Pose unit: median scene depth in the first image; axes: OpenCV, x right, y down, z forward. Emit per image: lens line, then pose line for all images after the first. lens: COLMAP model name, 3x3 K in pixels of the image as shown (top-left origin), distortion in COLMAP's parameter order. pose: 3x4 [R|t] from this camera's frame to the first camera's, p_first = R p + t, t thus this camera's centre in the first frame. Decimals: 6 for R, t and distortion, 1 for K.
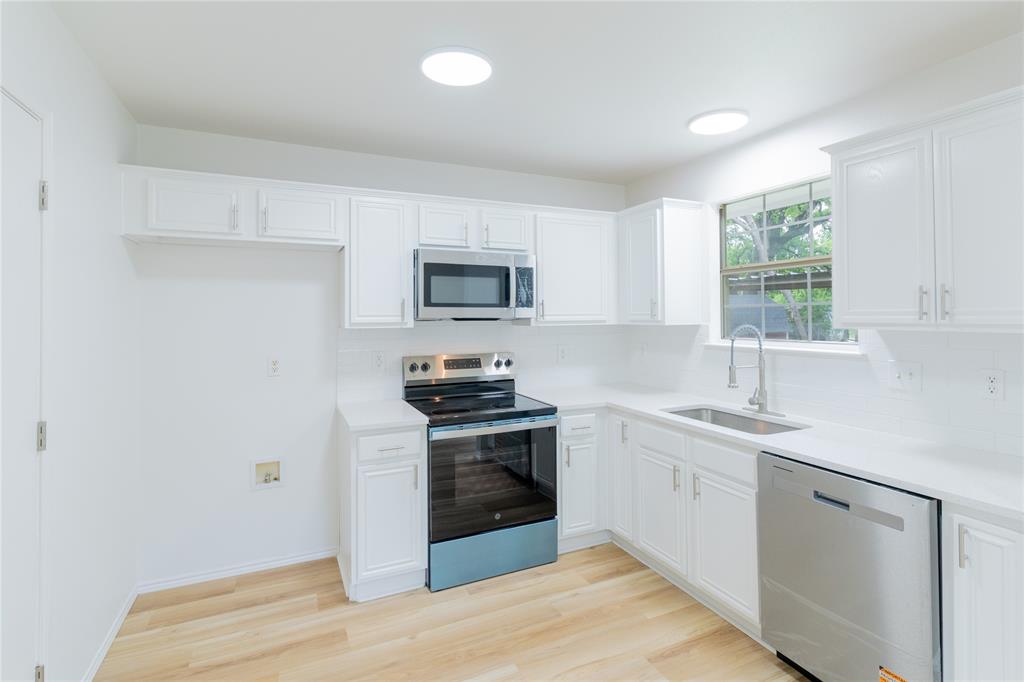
lens RADIAL K [[496.8, 0, 514.6], [0, 496.8, 310.5], [0, 0, 1]] dist [0.002792, -0.000506]
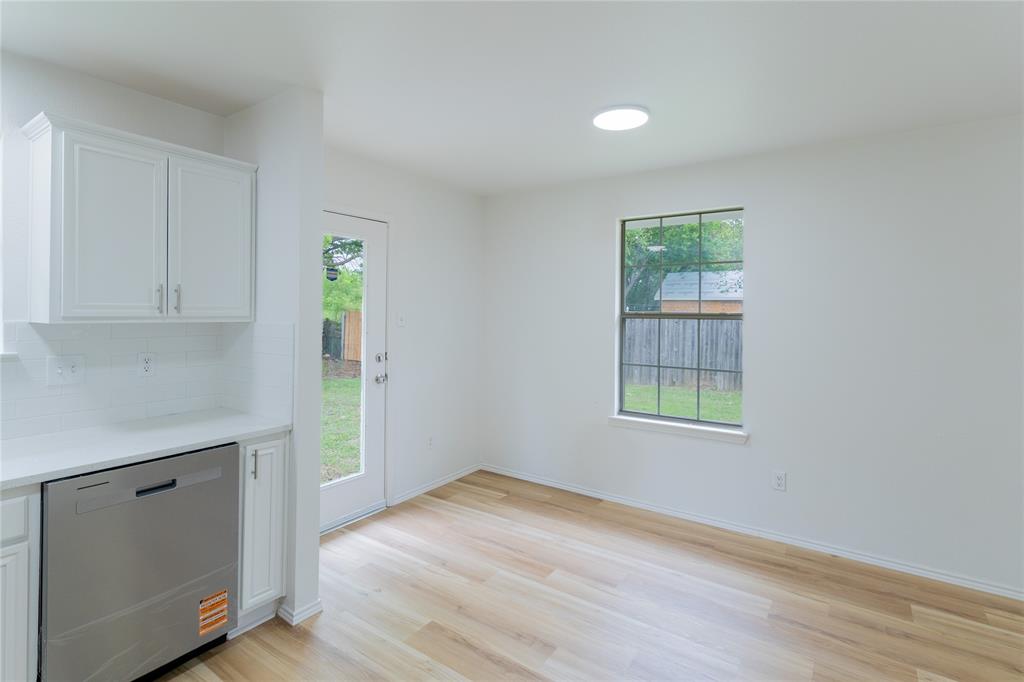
lens RADIAL K [[496.8, 0, 514.6], [0, 496.8, 310.5], [0, 0, 1]] dist [0.002792, -0.000506]
pose [[-0.515579, 0.002660, 0.856838, -0.419438], [-0.018823, 0.999719, -0.014430, 0.009035], [-0.856636, -0.023568, -0.515383, 0.605930]]
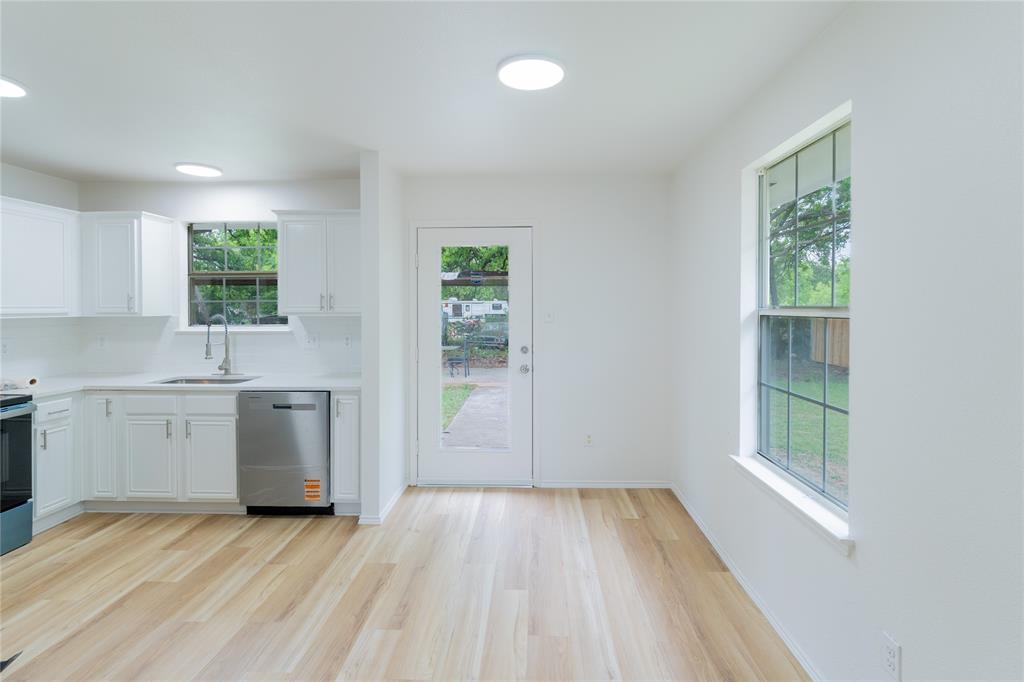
lens RADIAL K [[496.8, 0, 514.6], [0, 496.8, 310.5], [0, 0, 1]] dist [0.002792, -0.000506]
pose [[0.454212, -0.001366, 0.890893, -0.422035], [-0.010848, 0.999916, 0.007063, -0.003512], [-0.890828, -0.012872, 0.454159, -0.417029]]
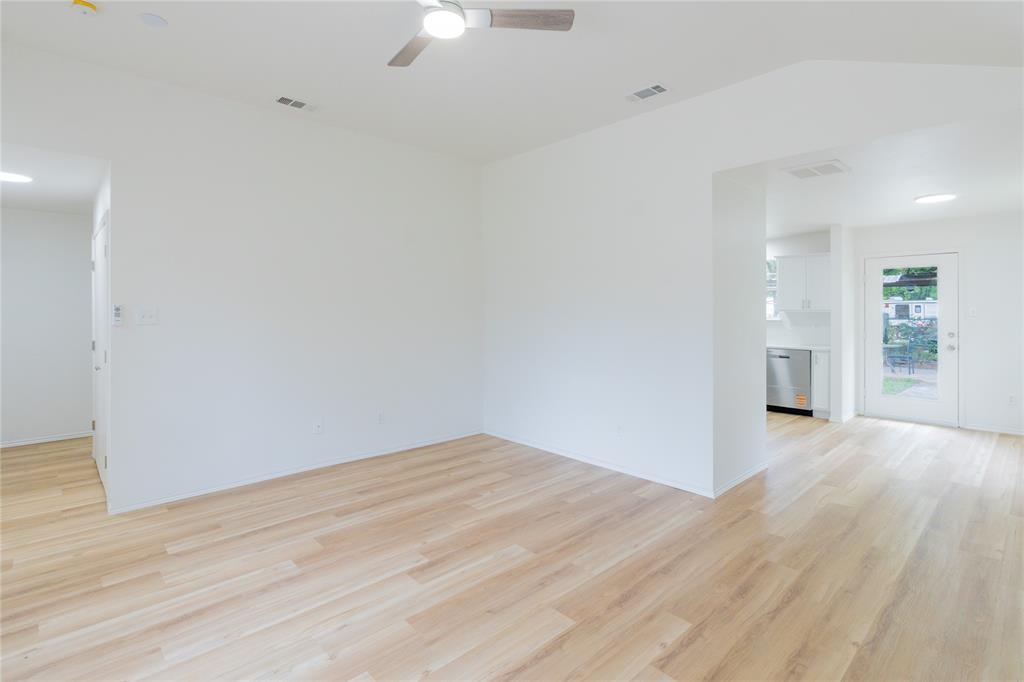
lens RADIAL K [[496.8, 0, 514.6], [0, 496.8, 310.5], [0, 0, 1]] dist [0.002792, -0.000506]
pose [[0.949063, 0.002311, 0.315079, -1.641492], [-0.006480, 0.999905, 0.012184, -0.000370], [-0.315021, -0.013605, 0.948987, -1.265906]]
